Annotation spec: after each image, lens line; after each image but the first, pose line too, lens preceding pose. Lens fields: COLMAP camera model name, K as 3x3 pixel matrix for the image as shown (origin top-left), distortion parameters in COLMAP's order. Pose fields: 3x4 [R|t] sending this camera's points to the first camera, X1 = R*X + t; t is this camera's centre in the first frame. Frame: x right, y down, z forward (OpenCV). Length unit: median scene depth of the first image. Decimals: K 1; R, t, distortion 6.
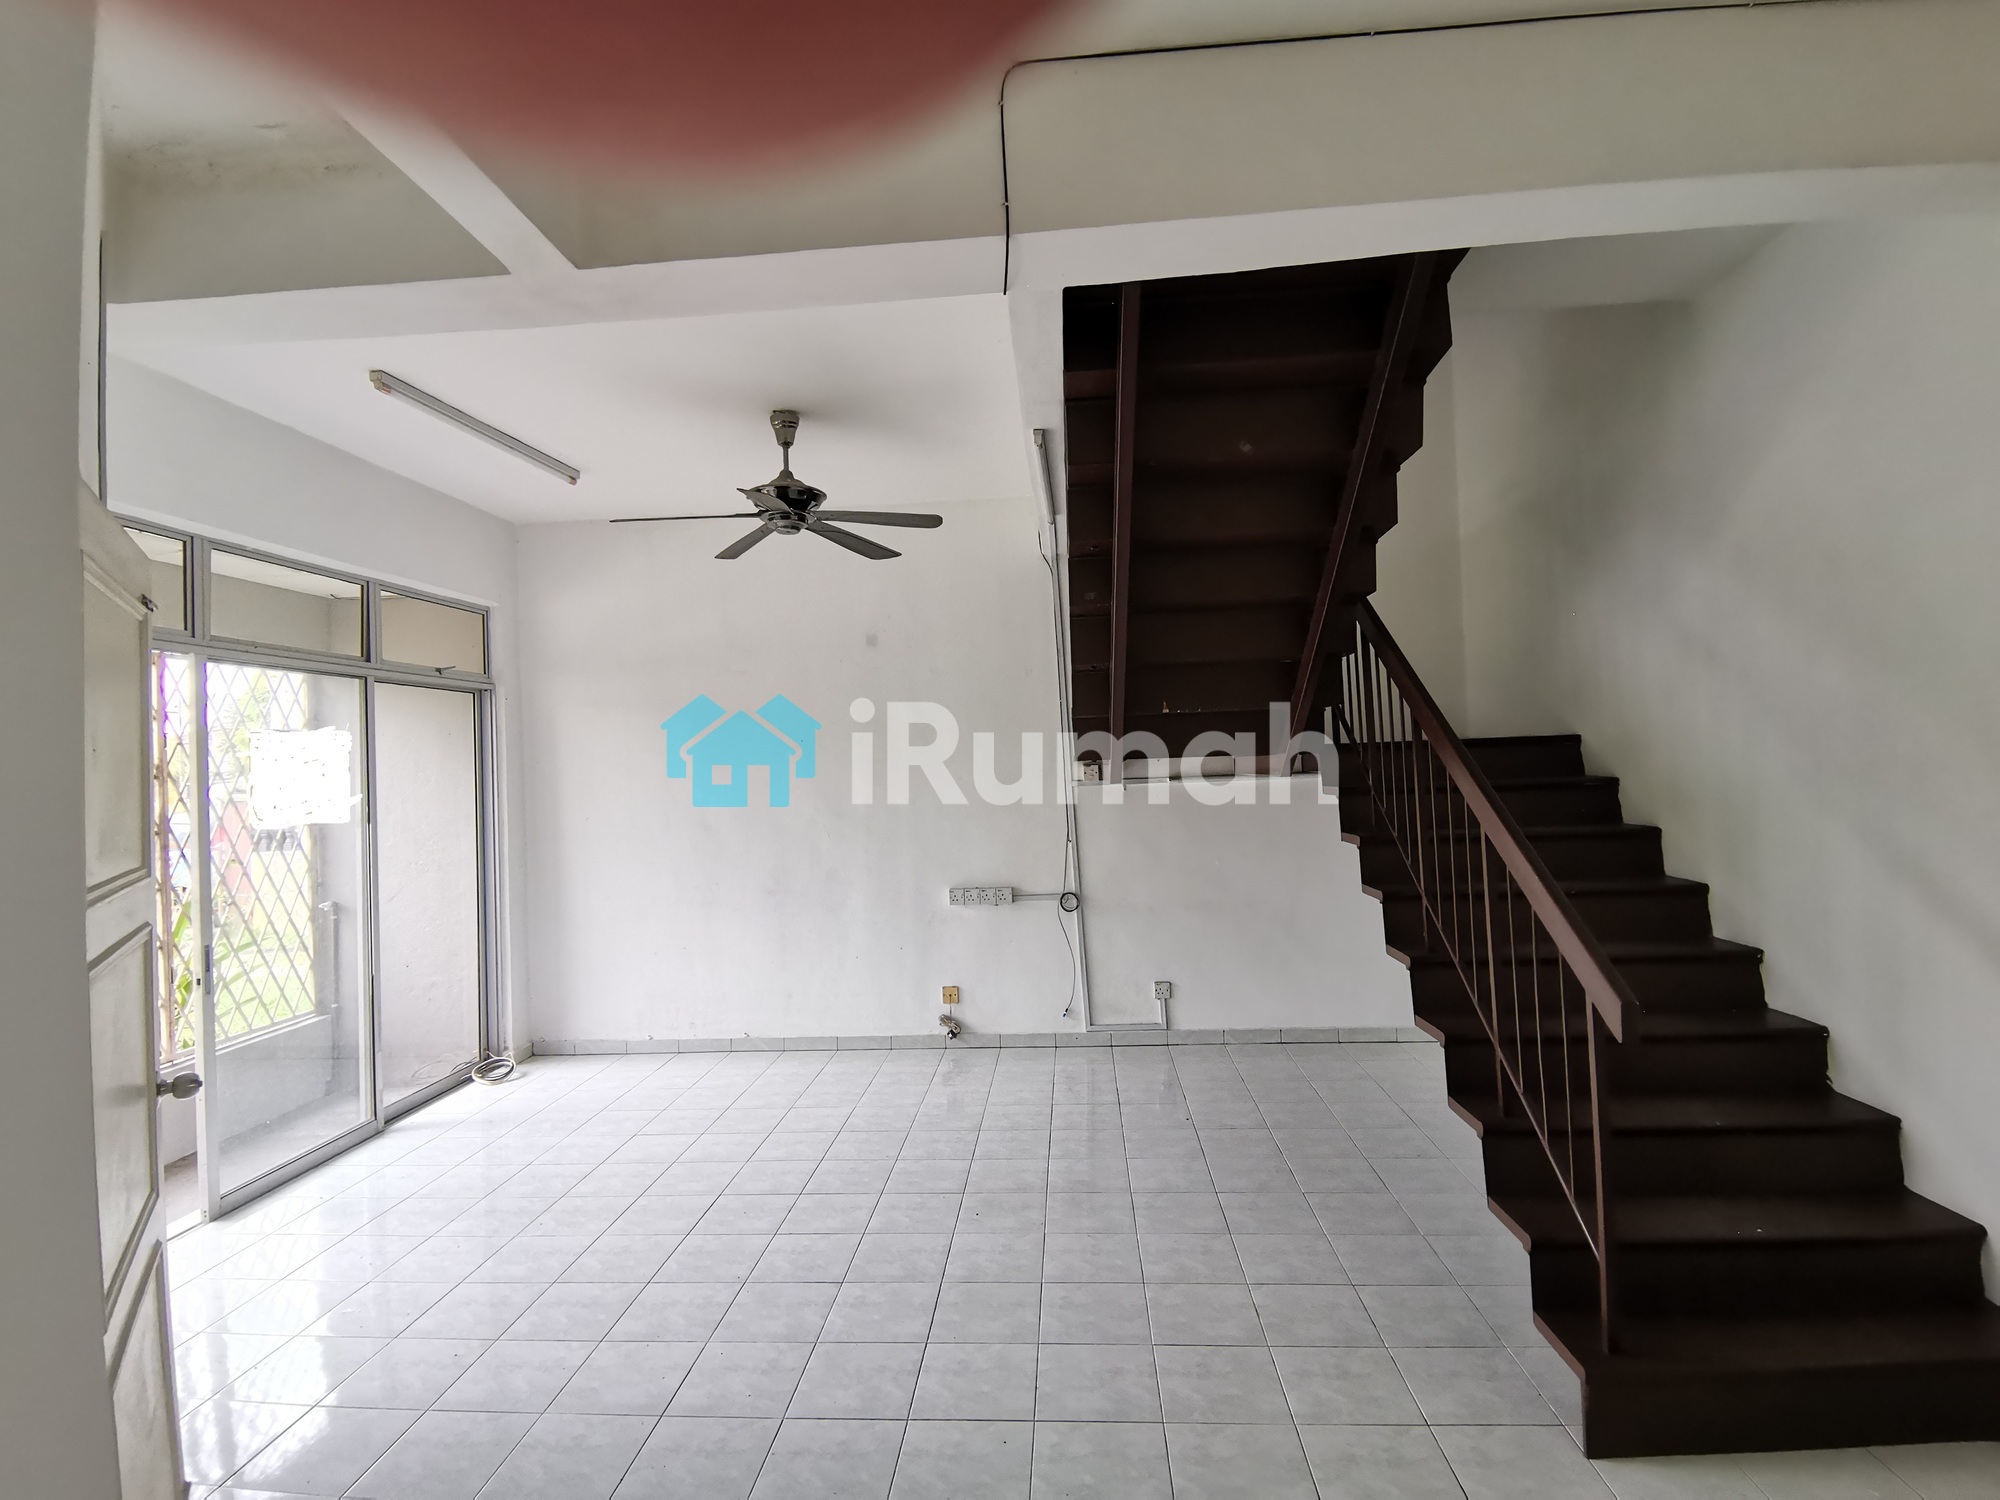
lens RADIAL K [[973.2, 0, 996.5], [0, 973.2, 731.5], [0, 0, 1]] dist [0.008392, -0.014629]
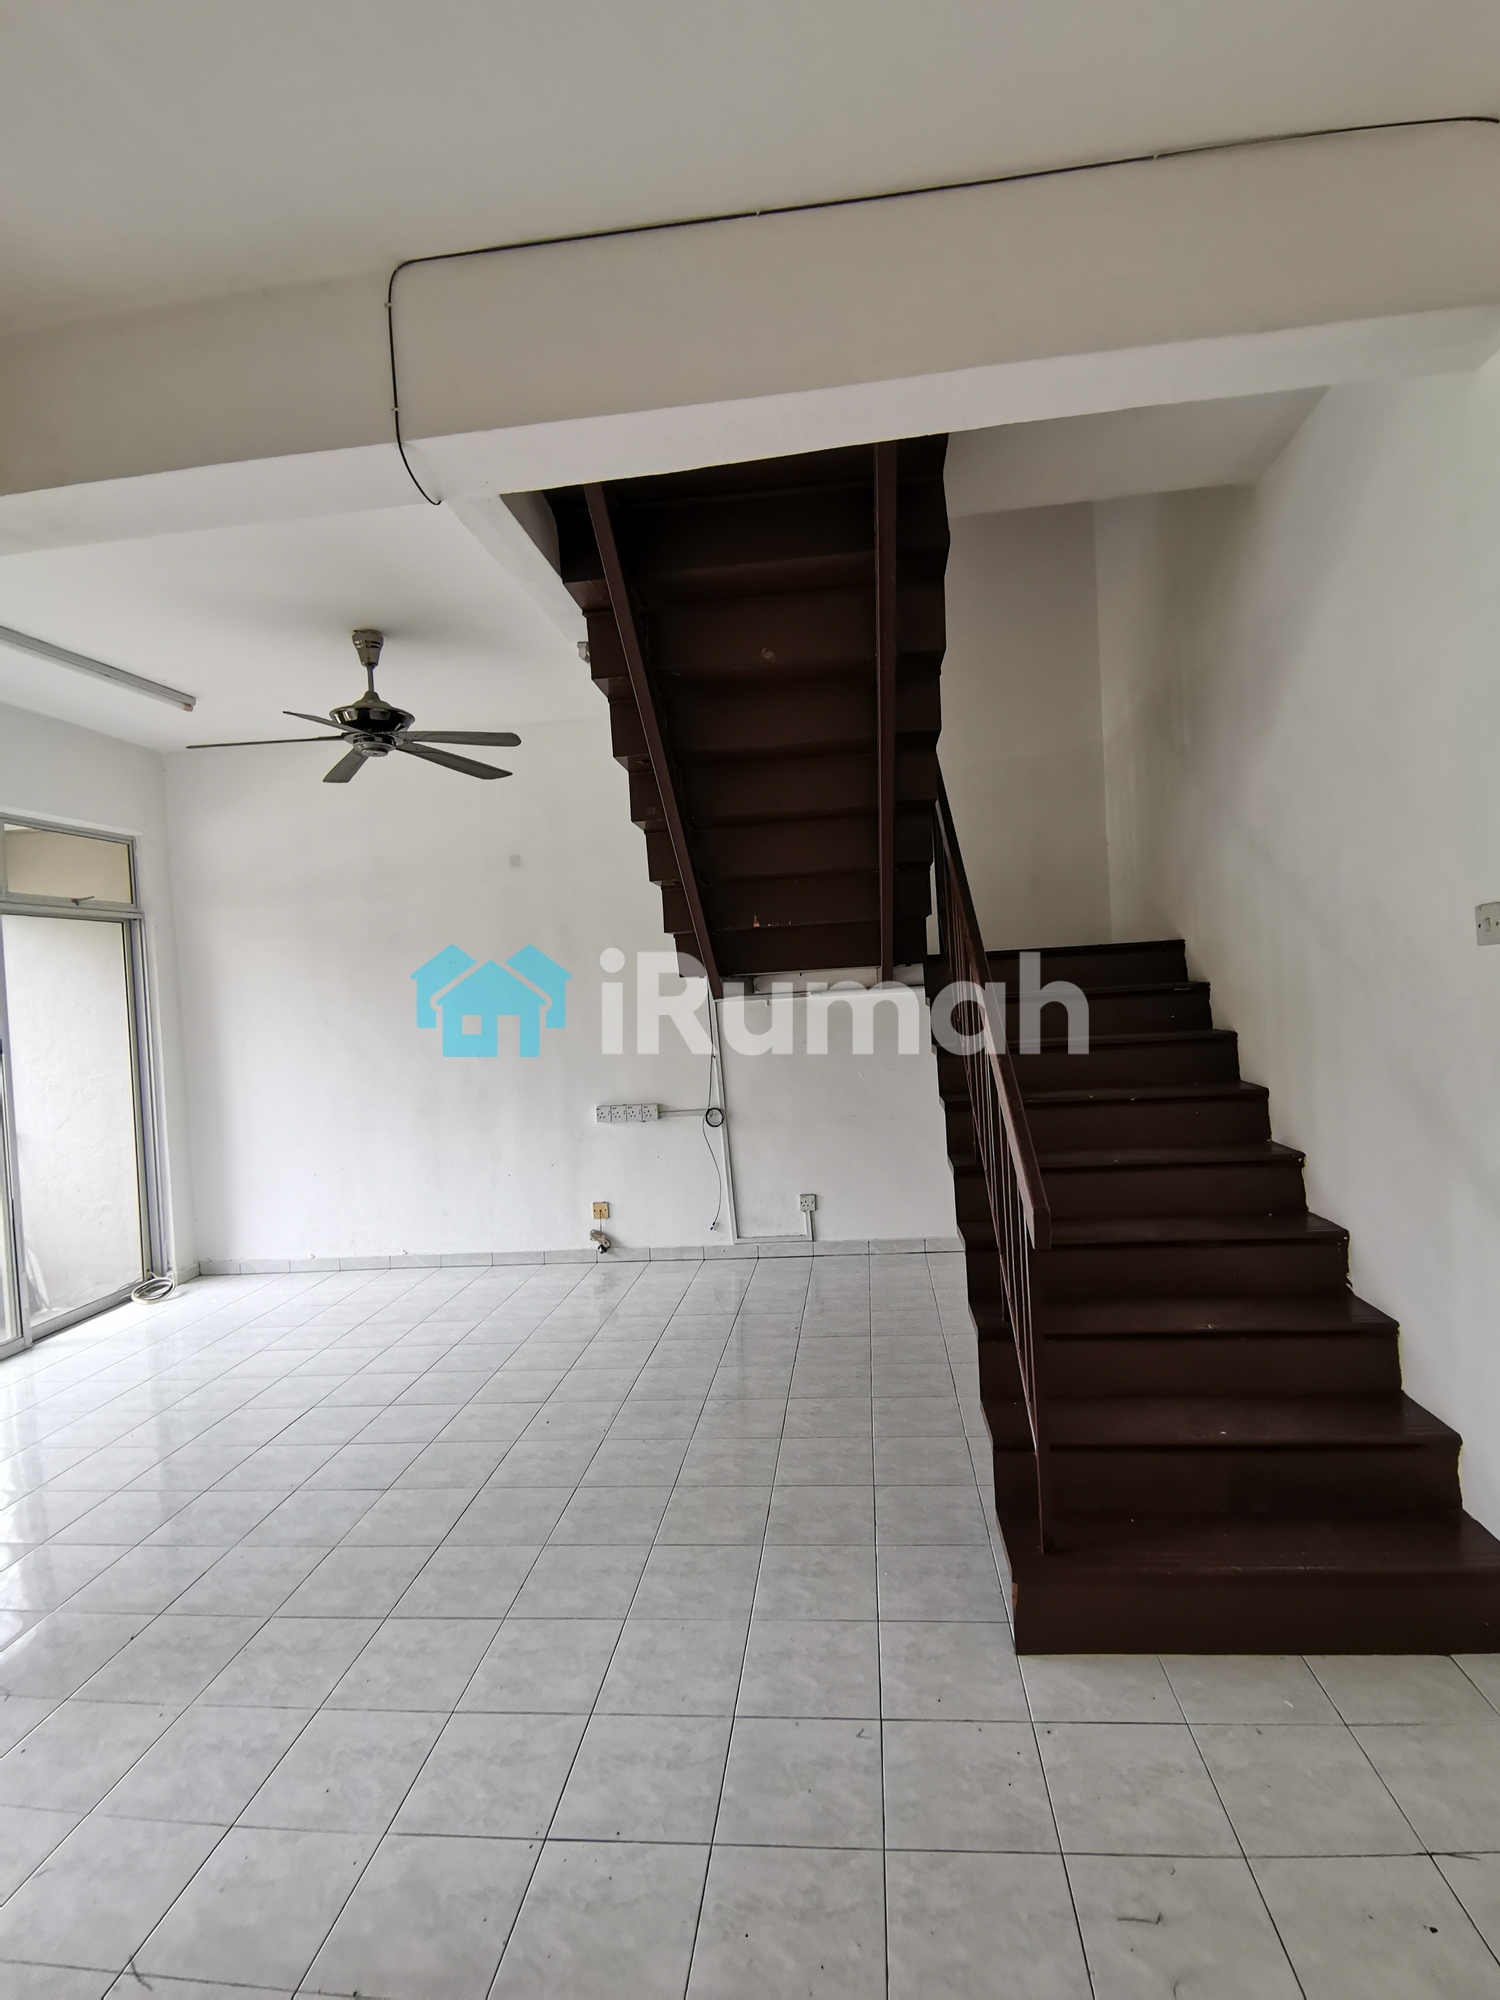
lens RADIAL K [[973.2, 0, 753.1], [0, 973.2, 997.1], [0, 0, 1]] dist [0.008392, -0.014629]
pose [[0.999457, -0.021900, -0.024605, 0.188605], [0.023105, 0.998491, 0.049827, 0.002302], [0.023476, -0.050368, 0.998455, 0.003886]]
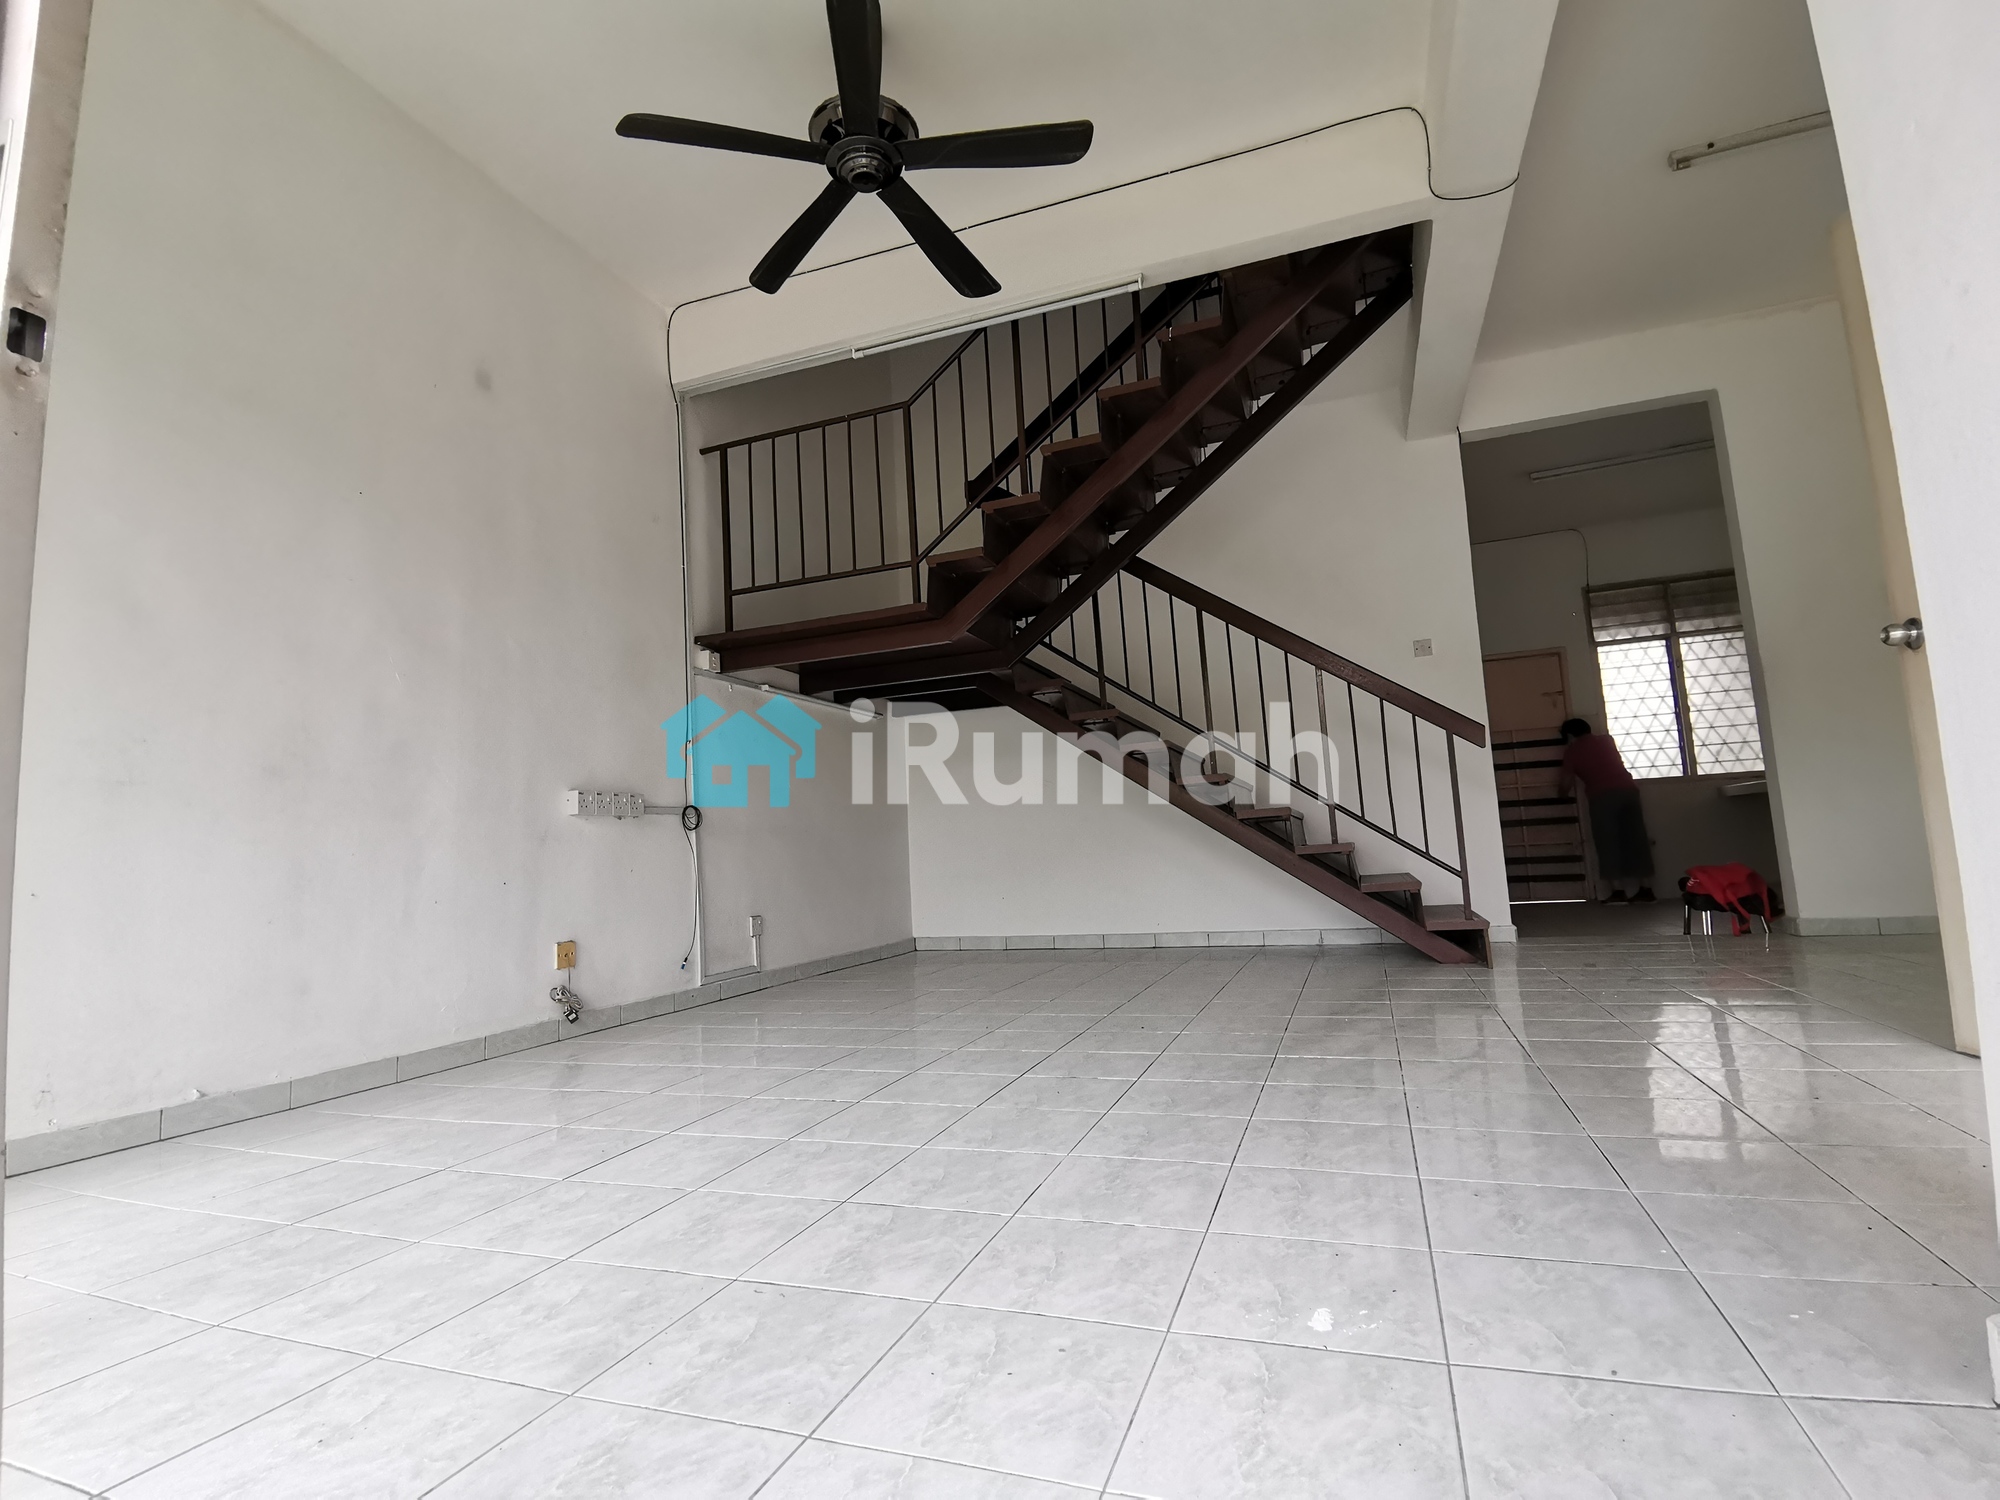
lens RADIAL K [[973.2, 0, 1016.6], [0, 973.2, 733.9], [0, 0, 1]] dist [0.008392, -0.014629]
pose [[0.259532, 0.142343, 0.955187, -0.806297], [0.009515, 0.988653, -0.149916, 0.301341], [-0.965688, 0.047997, 0.255232, 0.725096]]
